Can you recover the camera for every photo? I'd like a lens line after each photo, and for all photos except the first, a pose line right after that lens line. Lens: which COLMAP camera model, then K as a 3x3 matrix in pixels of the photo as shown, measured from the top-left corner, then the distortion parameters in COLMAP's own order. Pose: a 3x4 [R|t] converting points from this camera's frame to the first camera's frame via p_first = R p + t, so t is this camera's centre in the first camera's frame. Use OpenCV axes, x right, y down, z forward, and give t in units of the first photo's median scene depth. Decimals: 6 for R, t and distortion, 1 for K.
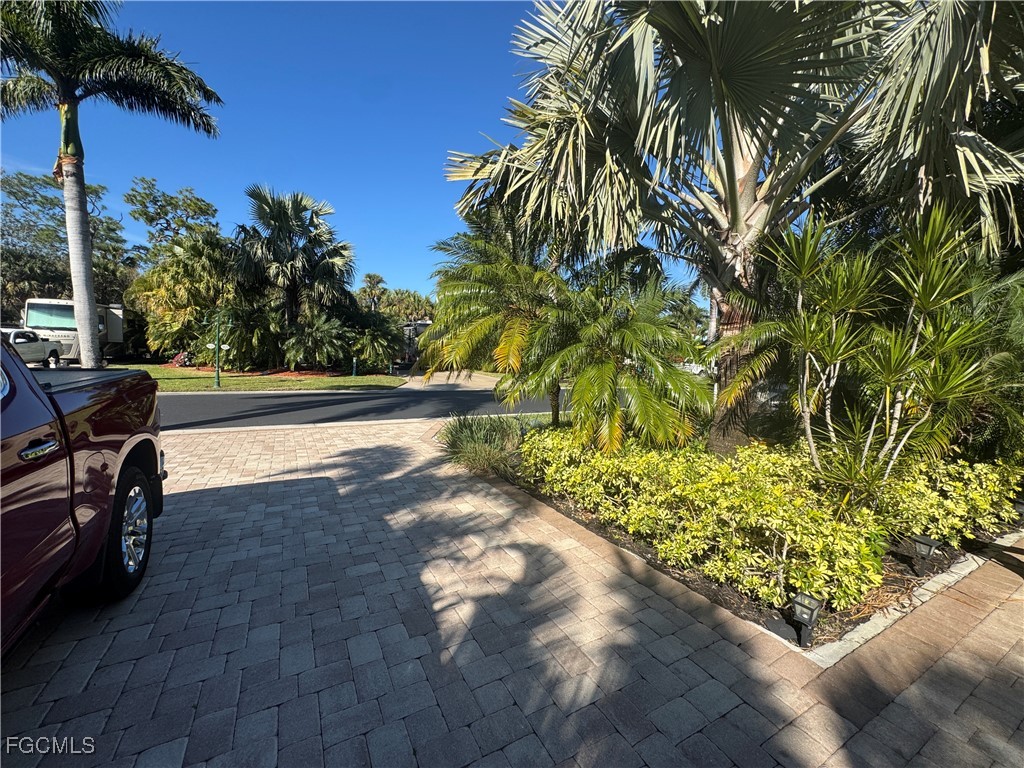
lens RADIAL K [[406.4, 0, 509.9], [0, 406.4, 384.5], [0, 0, 1]] dist [-0.002401, 0.000199]
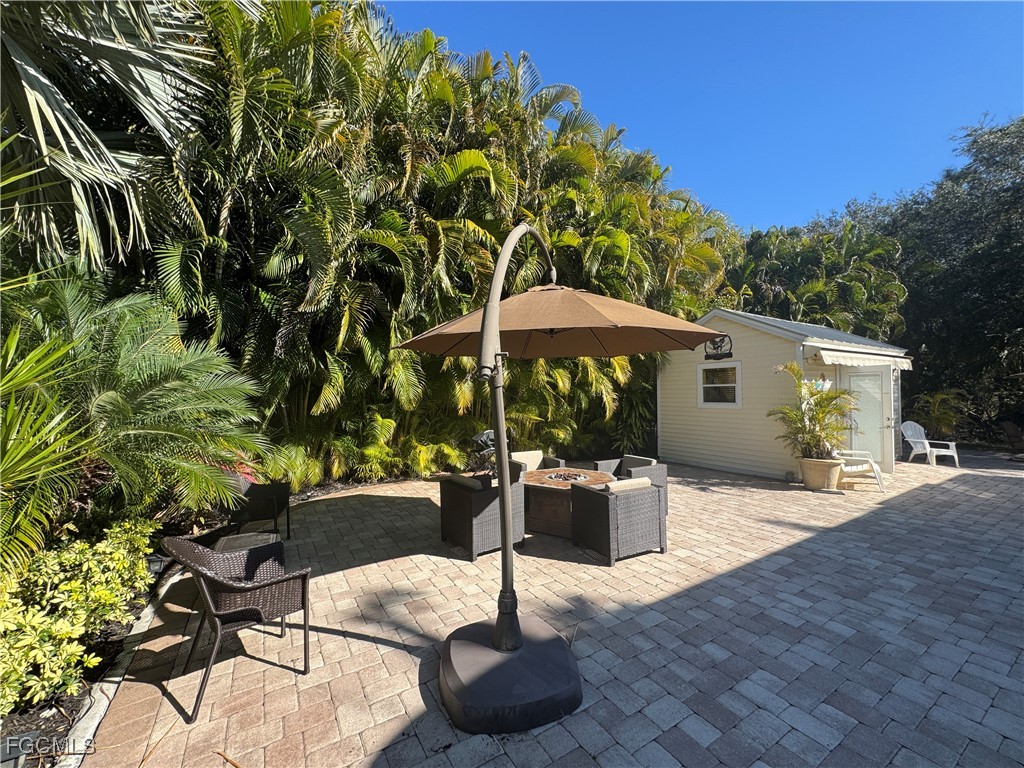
lens RADIAL K [[406.4, 0, 509.9], [0, 406.4, 384.5], [0, 0, 1]] dist [-0.002401, 0.000199]
pose [[-0.047113, -0.005517, 0.998874, 0.075004], [0.087725, 0.996098, 0.009639, -0.005874], [-0.995030, 0.088080, -0.046445, 0.052440]]
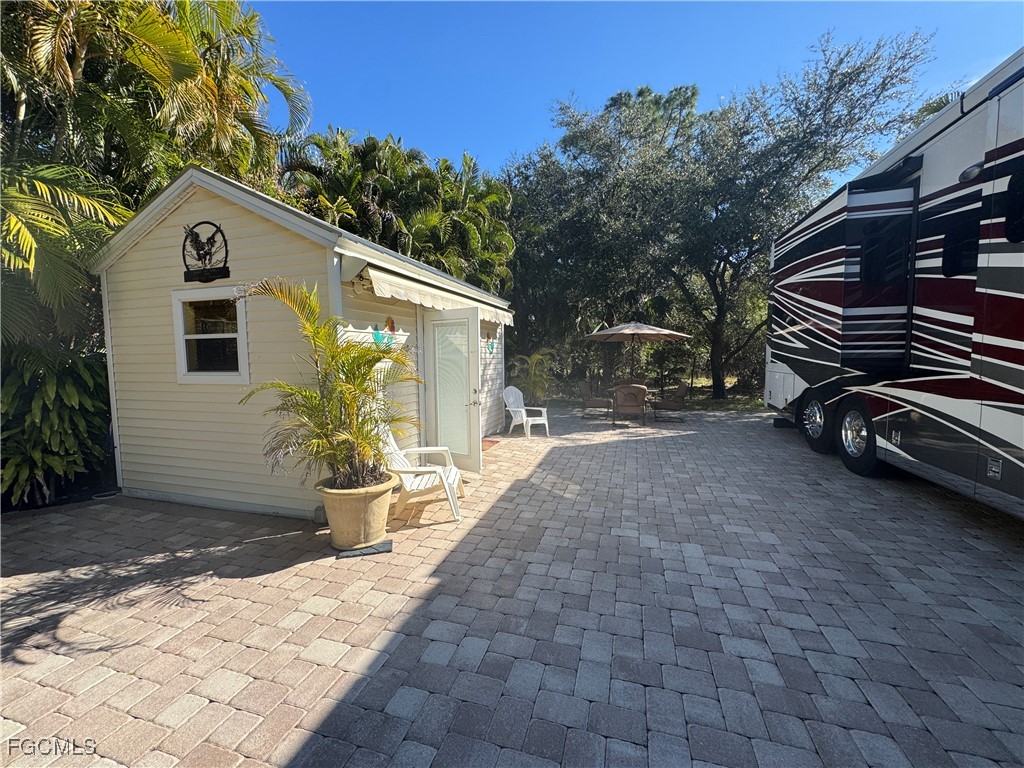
lens RADIAL K [[406.4, 0, 509.9], [0, 406.4, 384.5], [0, 0, 1]] dist [-0.002401, 0.000199]
pose [[-0.703401, -0.071919, 0.707146, 0.241862], [0.050644, 0.987268, 0.150785, 0.019789], [-0.708987, 0.141875, -0.690803, -0.152618]]
